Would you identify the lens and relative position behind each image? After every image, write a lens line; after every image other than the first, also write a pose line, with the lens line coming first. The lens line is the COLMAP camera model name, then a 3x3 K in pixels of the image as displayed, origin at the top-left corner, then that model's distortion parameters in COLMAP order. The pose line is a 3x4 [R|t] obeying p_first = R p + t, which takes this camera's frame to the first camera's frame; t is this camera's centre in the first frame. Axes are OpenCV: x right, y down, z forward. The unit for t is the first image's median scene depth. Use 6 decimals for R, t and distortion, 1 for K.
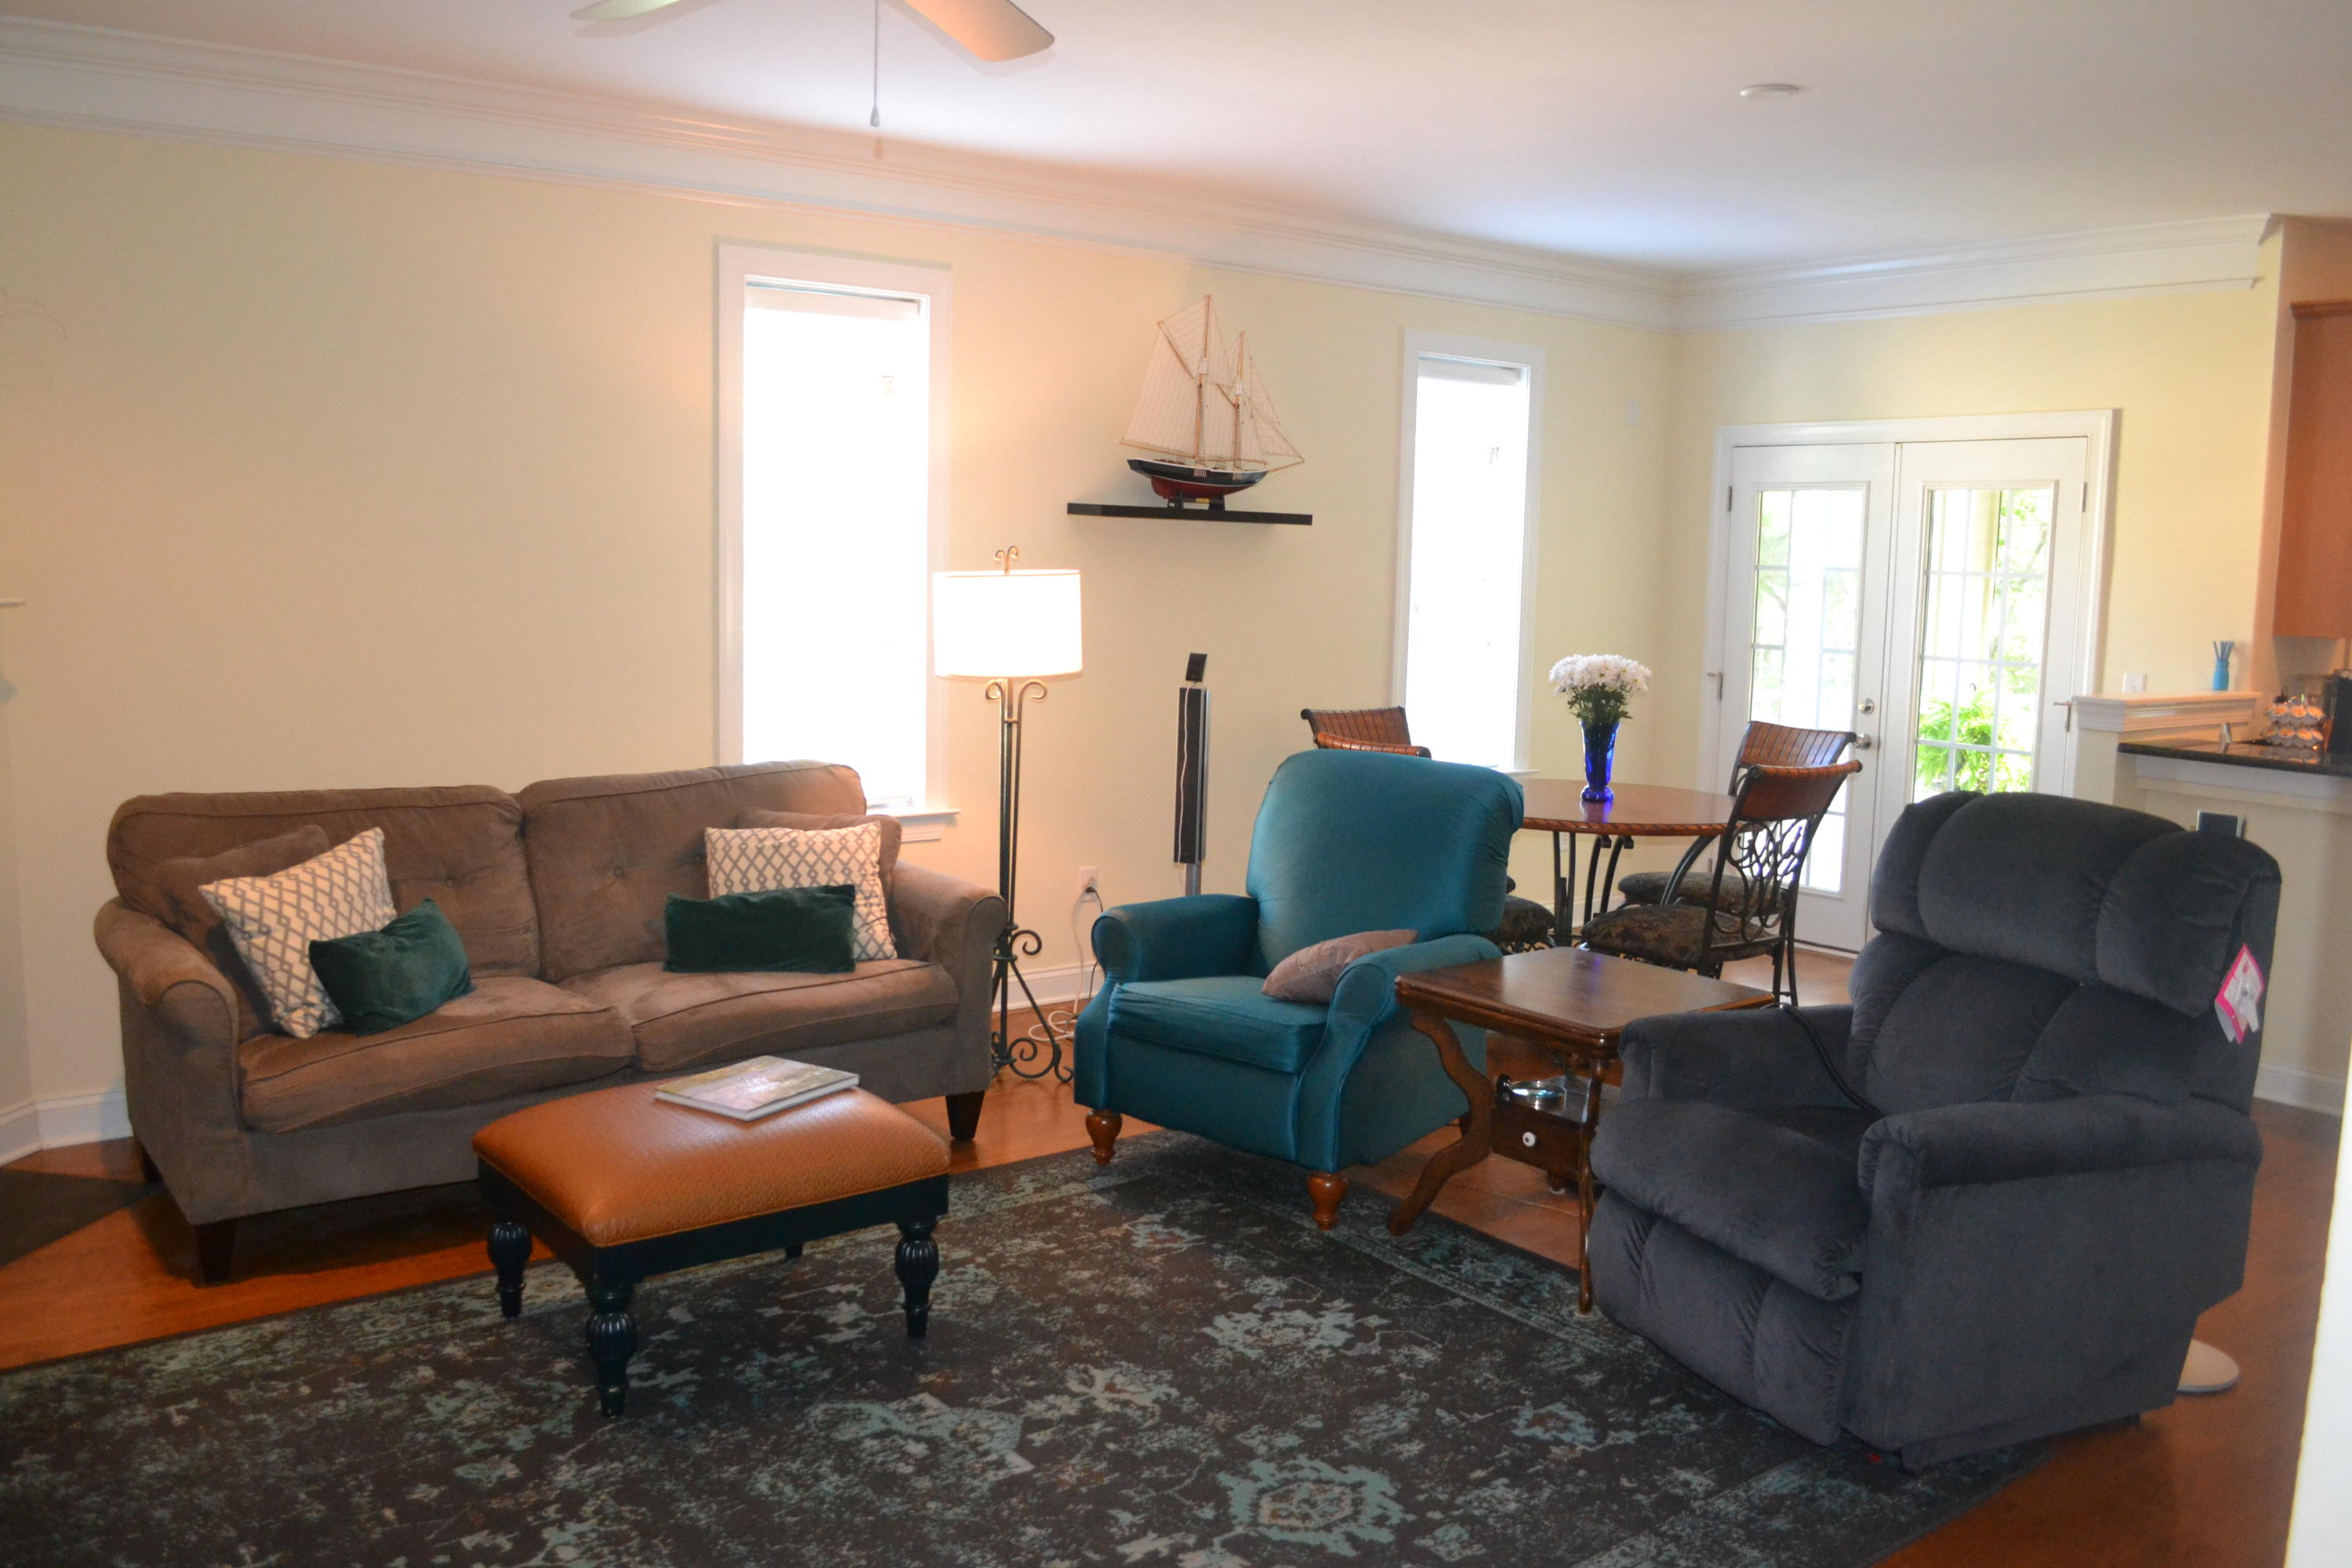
lens RADIAL K [[1850.3, 0, 1176.0], [0, 1850.3, 784.0], [0, 0, 1]] dist [-0.031977, -0.000759]
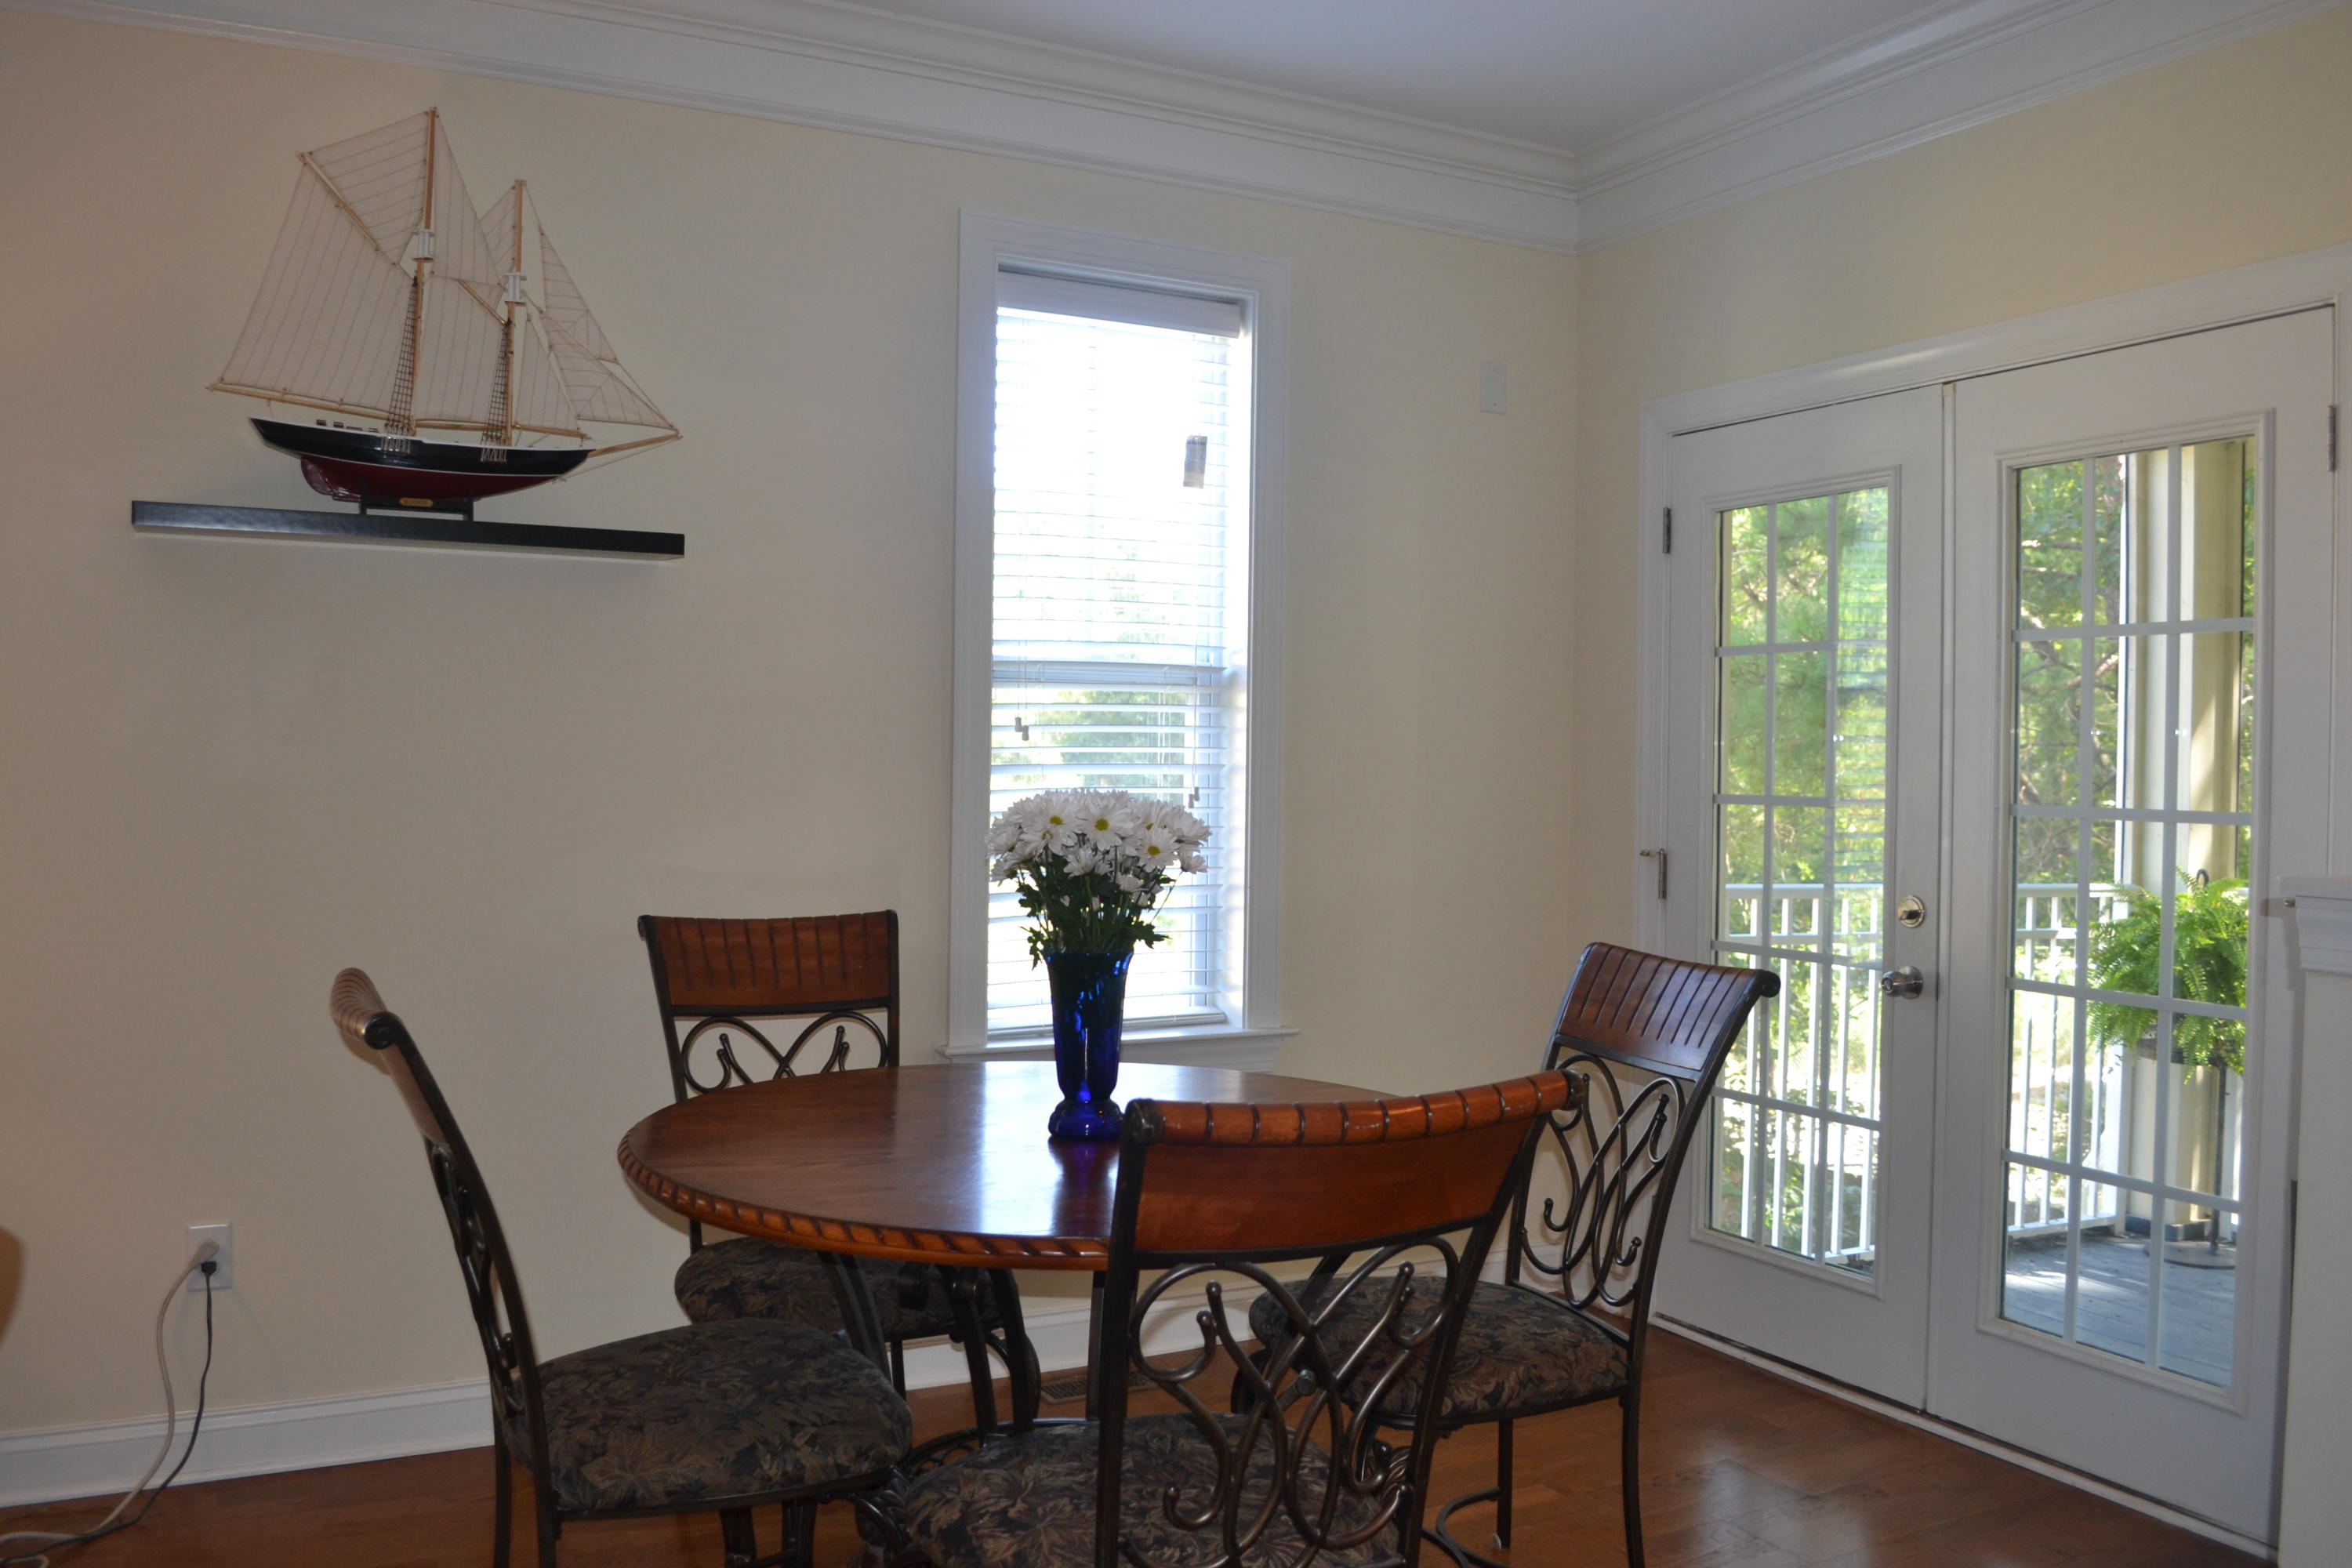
lens RADIAL K [[1850.3, 0, 1176.0], [0, 1850.3, 784.0], [0, 0, 1]] dist [-0.031977, -0.000759]
pose [[0.986527, -0.005465, -0.163508, 0.295185], [-0.011430, 0.994697, -0.102209, -0.026308], [0.163200, 0.102701, 0.981233, 0.532628]]
